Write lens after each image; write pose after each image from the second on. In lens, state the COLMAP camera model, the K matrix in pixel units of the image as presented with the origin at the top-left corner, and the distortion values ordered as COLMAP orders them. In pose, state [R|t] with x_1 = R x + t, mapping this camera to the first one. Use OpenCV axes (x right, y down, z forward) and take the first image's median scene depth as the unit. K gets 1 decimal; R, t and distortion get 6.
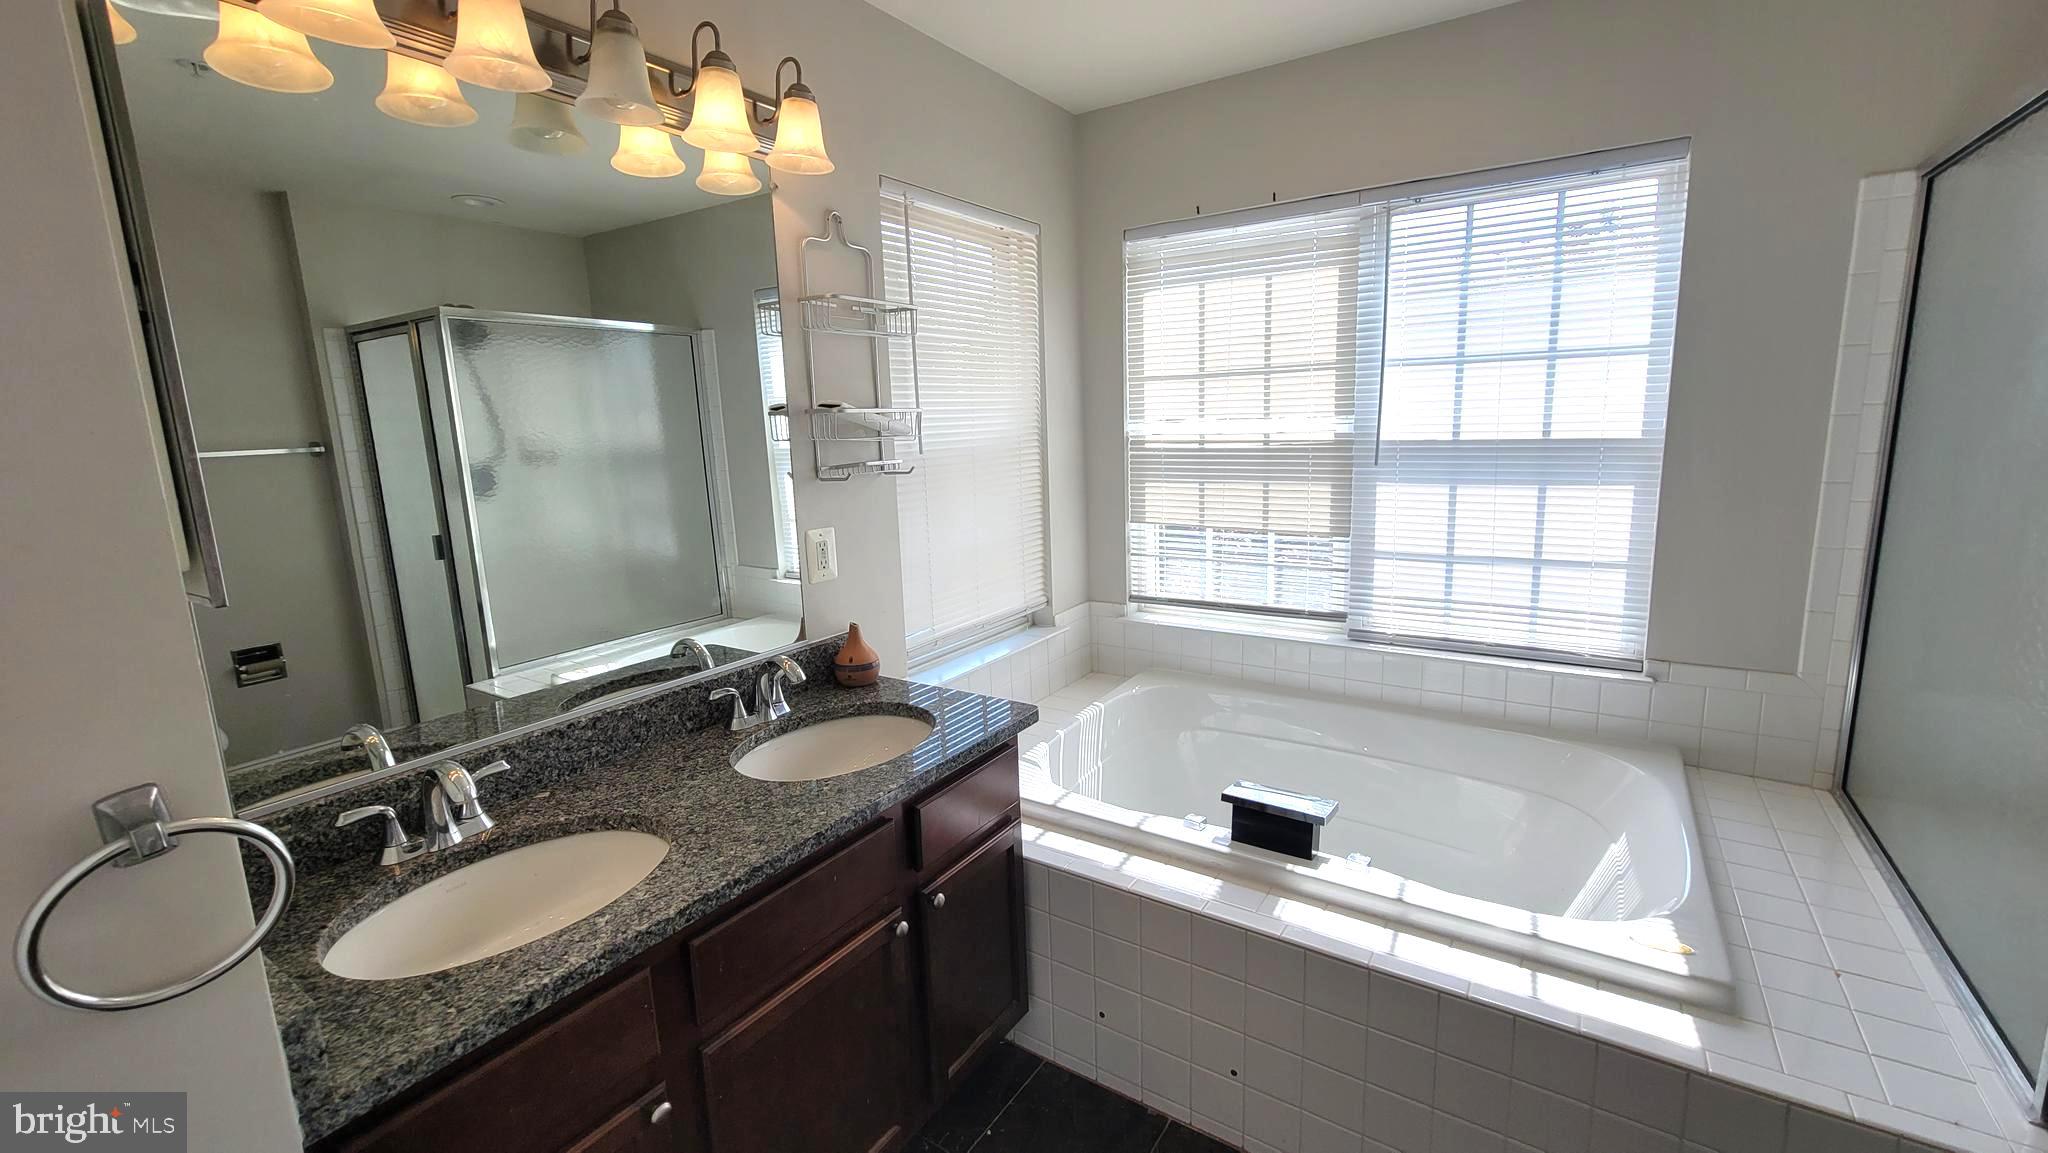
lens RADIAL K [[840.0, 0, 1027.2], [0, 840.0, 560.9], [0, 0, 1]] dist [-0.001343, 0.000117]
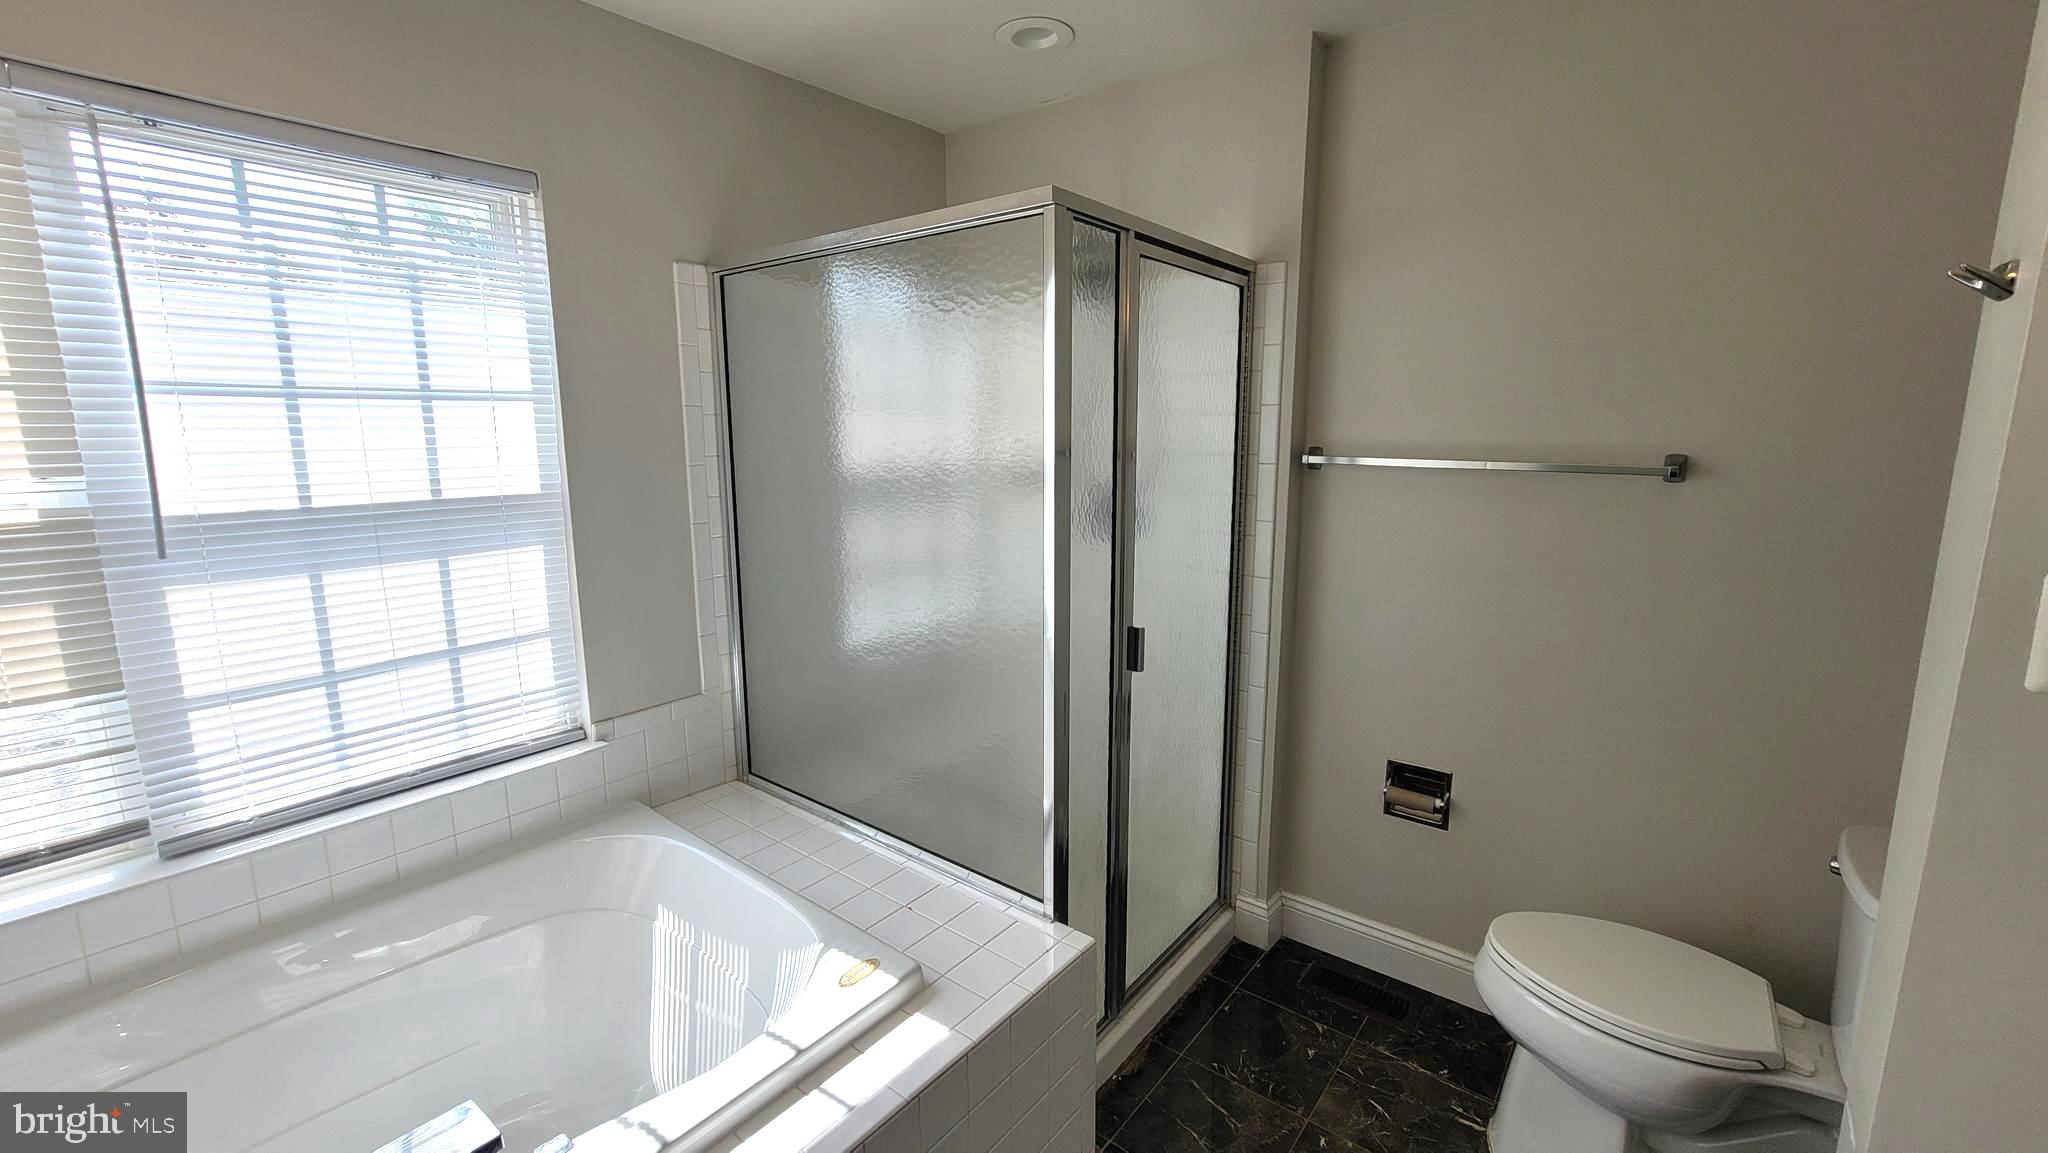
lens RADIAL K [[840.0, 0, 1027.2], [0, 840.0, 560.9], [0, 0, 1]] dist [-0.001343, 0.000117]
pose [[0.086377, -0.129357, 0.987829, -0.120709], [0.172933, 0.978430, 0.113004, -0.078853], [-0.981139, 0.161067, 0.106884, 0.364388]]
